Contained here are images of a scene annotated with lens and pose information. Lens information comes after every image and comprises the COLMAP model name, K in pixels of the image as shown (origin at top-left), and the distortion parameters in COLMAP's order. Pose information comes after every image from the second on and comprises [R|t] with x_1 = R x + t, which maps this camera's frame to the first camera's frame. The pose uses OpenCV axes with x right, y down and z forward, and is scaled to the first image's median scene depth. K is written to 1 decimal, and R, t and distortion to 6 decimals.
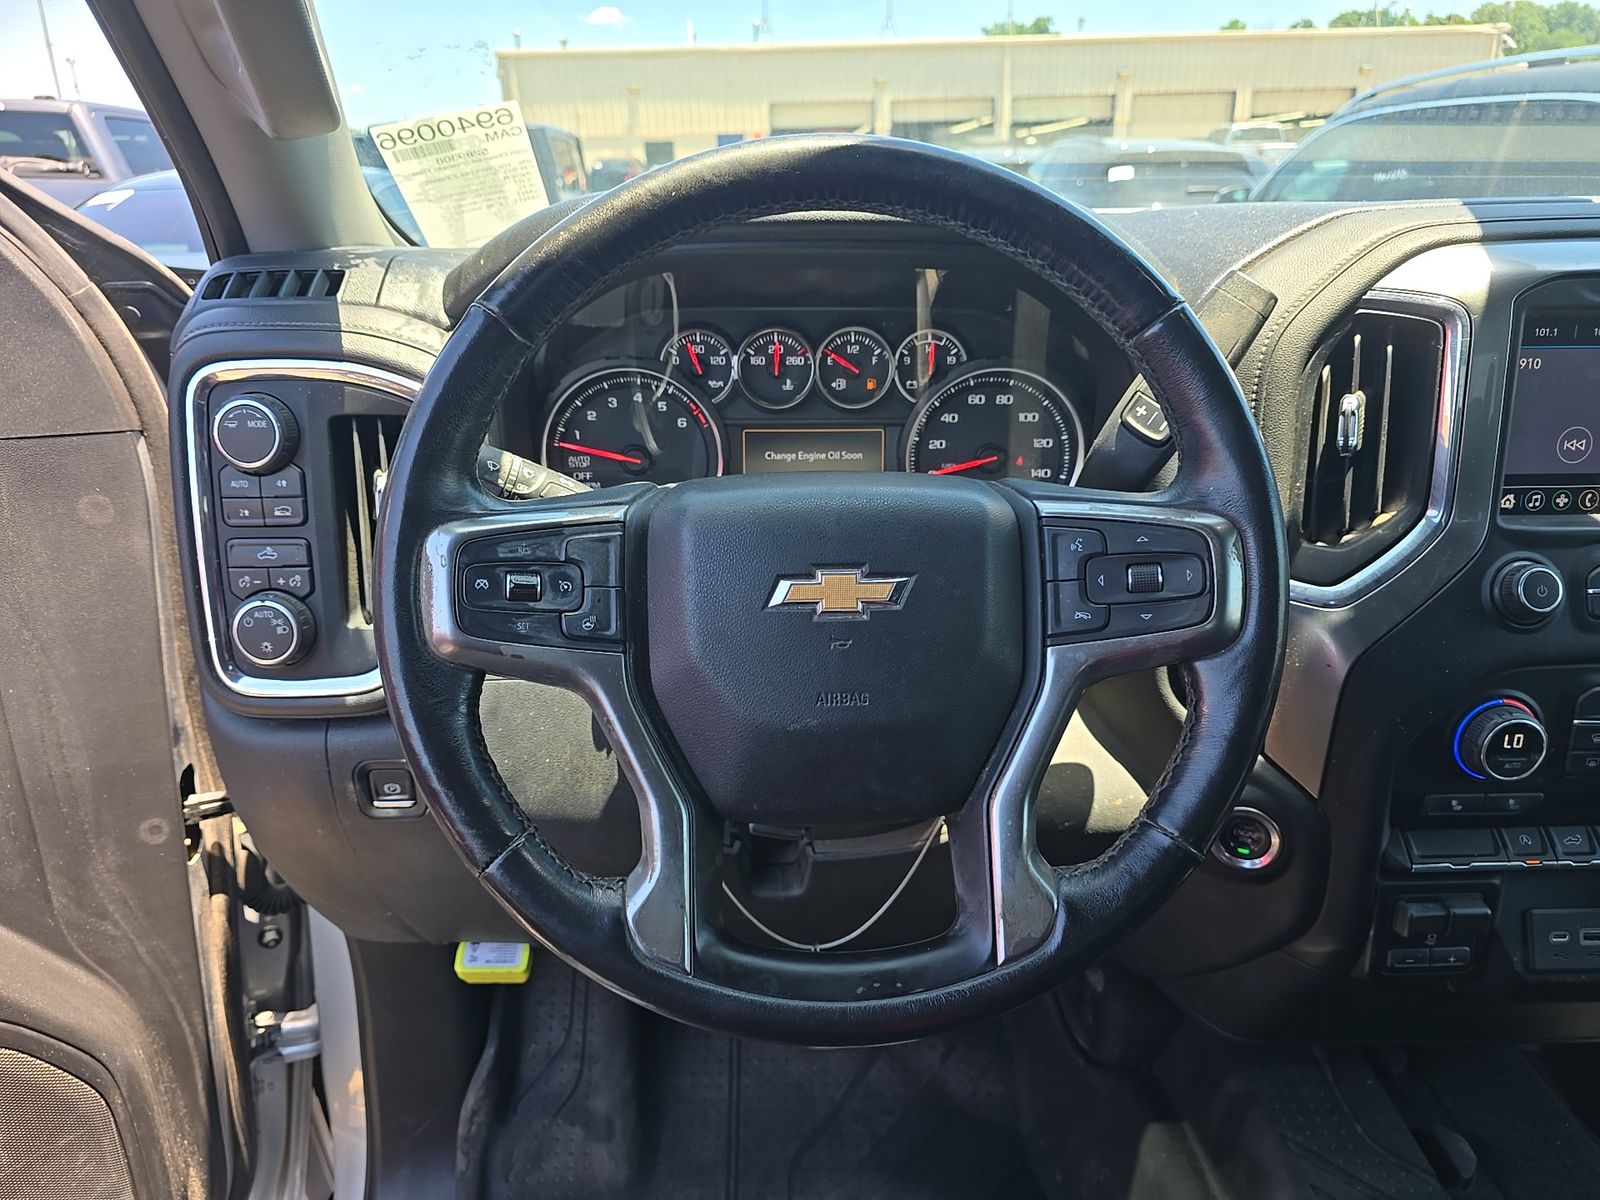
lens RADIAL K [[1060.5, 0, 806.7], [0, 1060.5, 602.2], [0, 0, 1]] dist [0.037125, -0.033711]
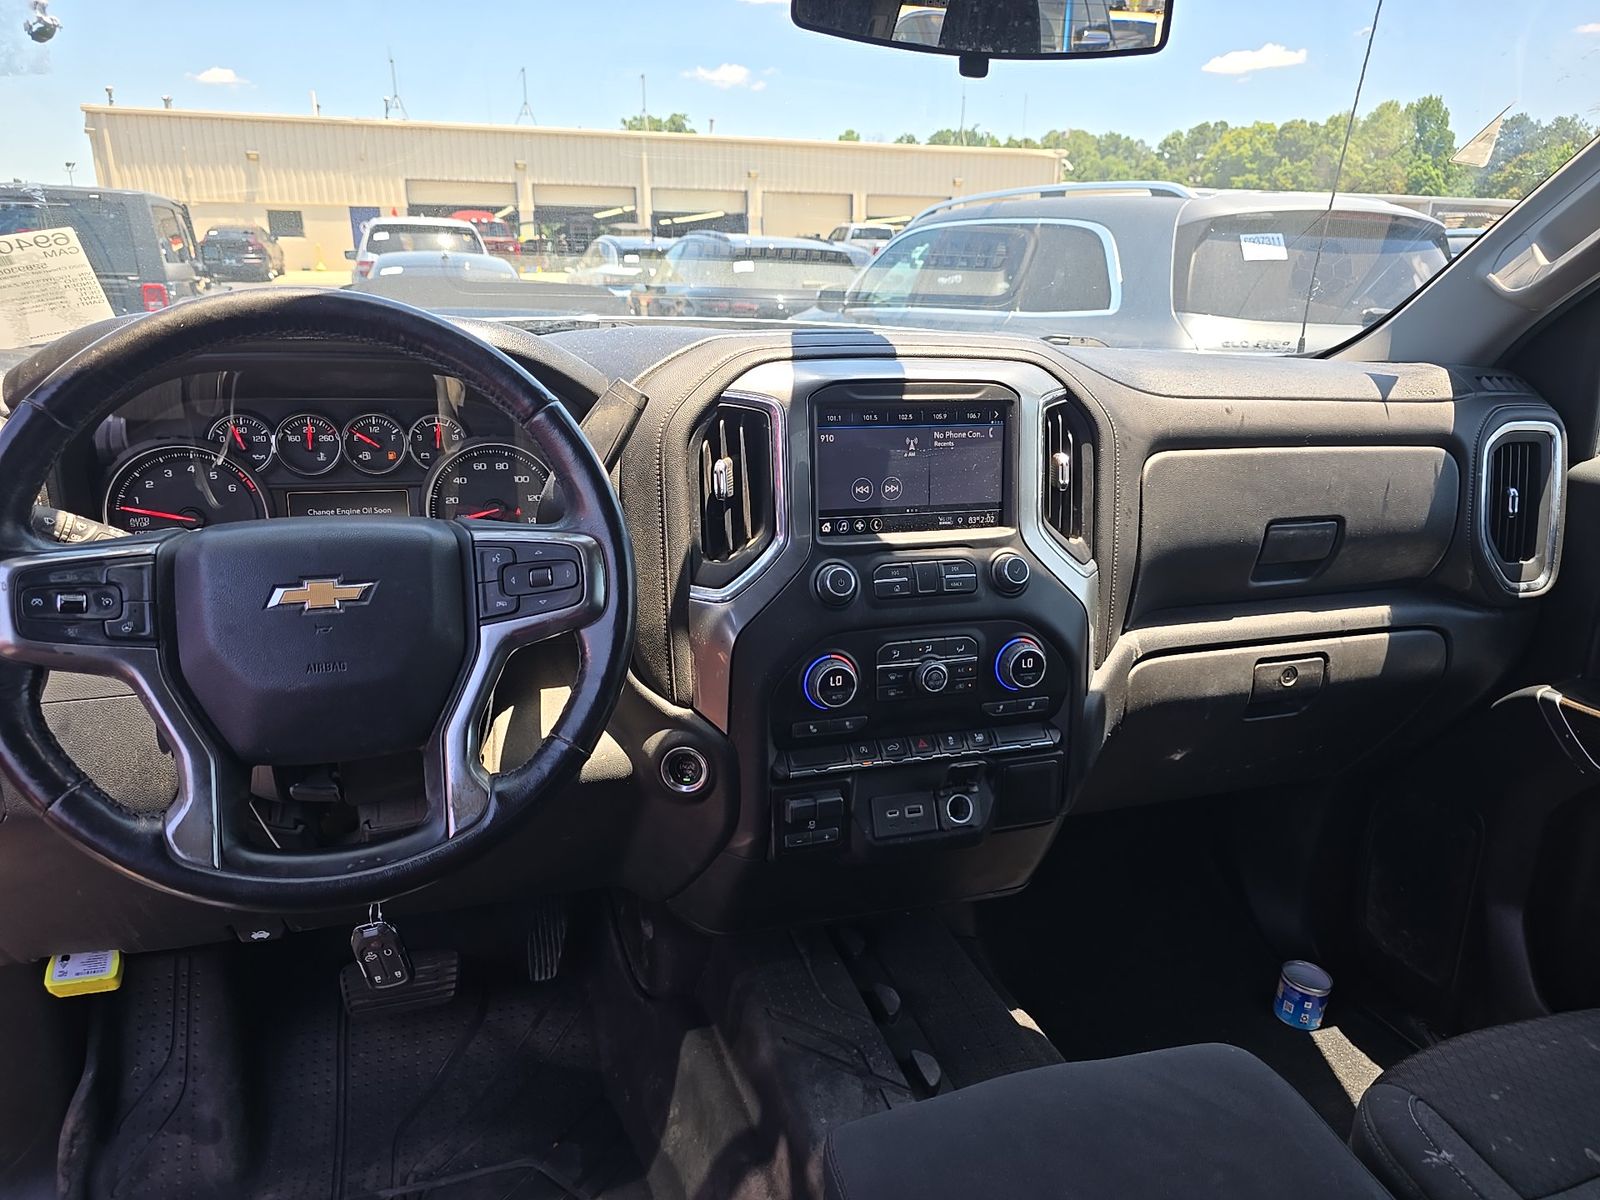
lens RADIAL K [[1060.5, 0, 793.7], [0, 1060.5, 612.5], [0, 0, 1]] dist [0.037125, -0.033711]
pose [[0.957643, -0.056164, 0.282426, 0.155087], [0.072502, 0.996226, -0.047727, 0.086402], [-0.278680, 0.066182, 0.958101, -0.386437]]
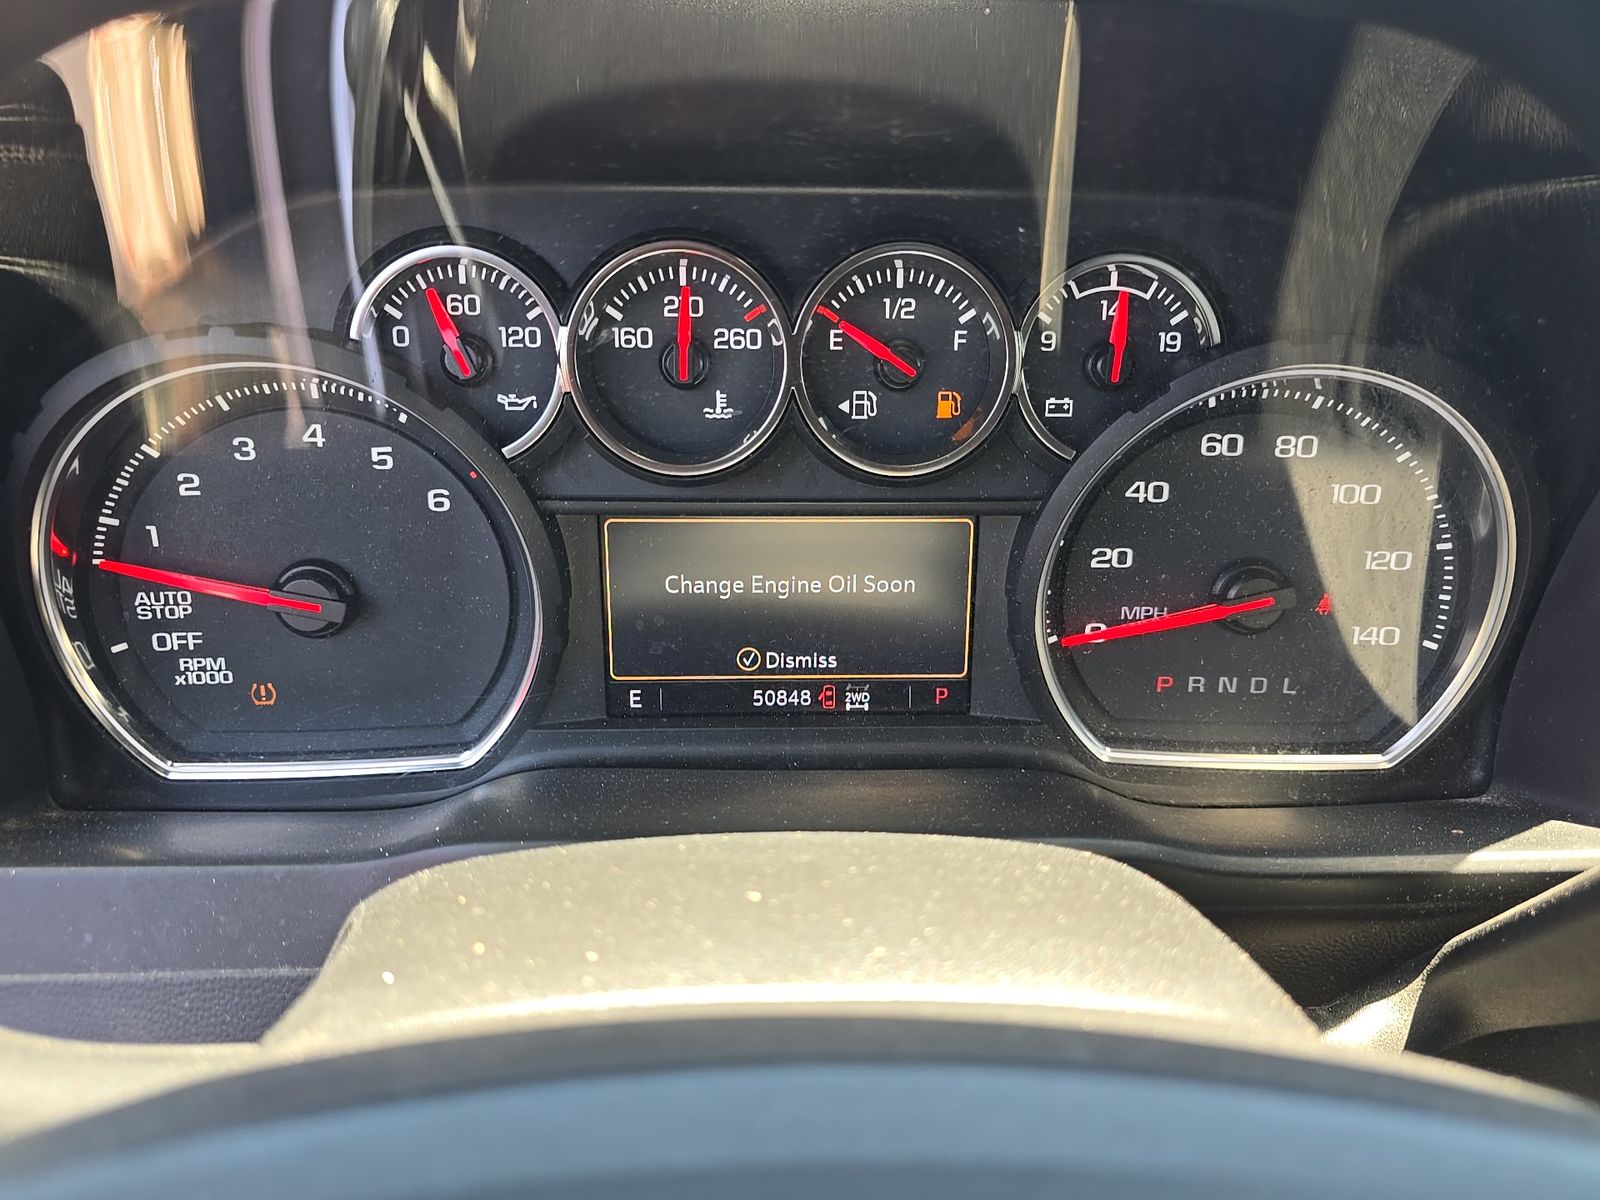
lens RADIAL K [[1060.5, 0, 805.8], [0, 1060.5, 600.2], [0, 0, 1]] dist [0.037125, -0.033711]
pose [[0.999795, 0.012778, -0.015690, 0.018825], [-0.012291, 0.999452, 0.030733, -0.150922], [0.016074, -0.030534, 0.999404, 0.640574]]
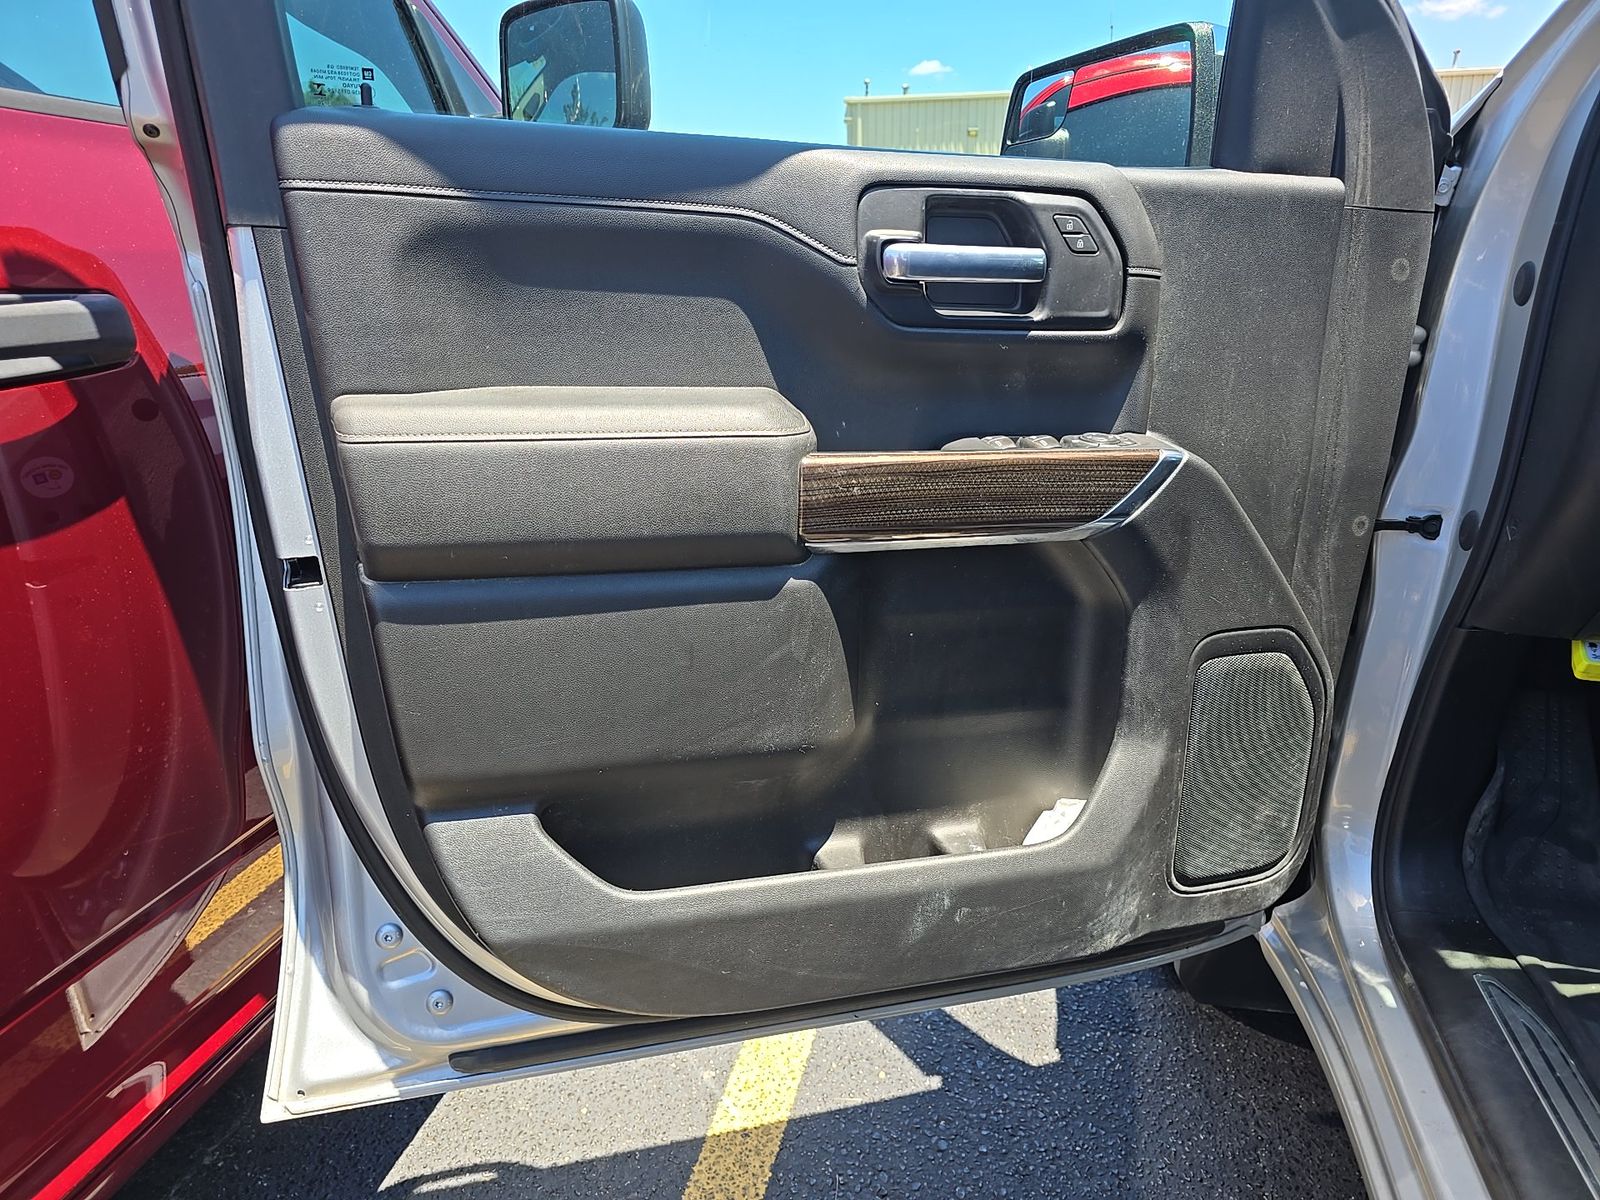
lens RADIAL K [[1060.5, 0, 798.3], [0, 1060.5, 602.3], [0, 0, 1]] dist [0.037125, -0.033711]
pose [[0.969619, 0.086560, -0.228793, -1.190833], [-0.095705, 0.994983, -0.029158, 0.506601], [0.225122, 0.050169, 0.973038, -0.549879]]
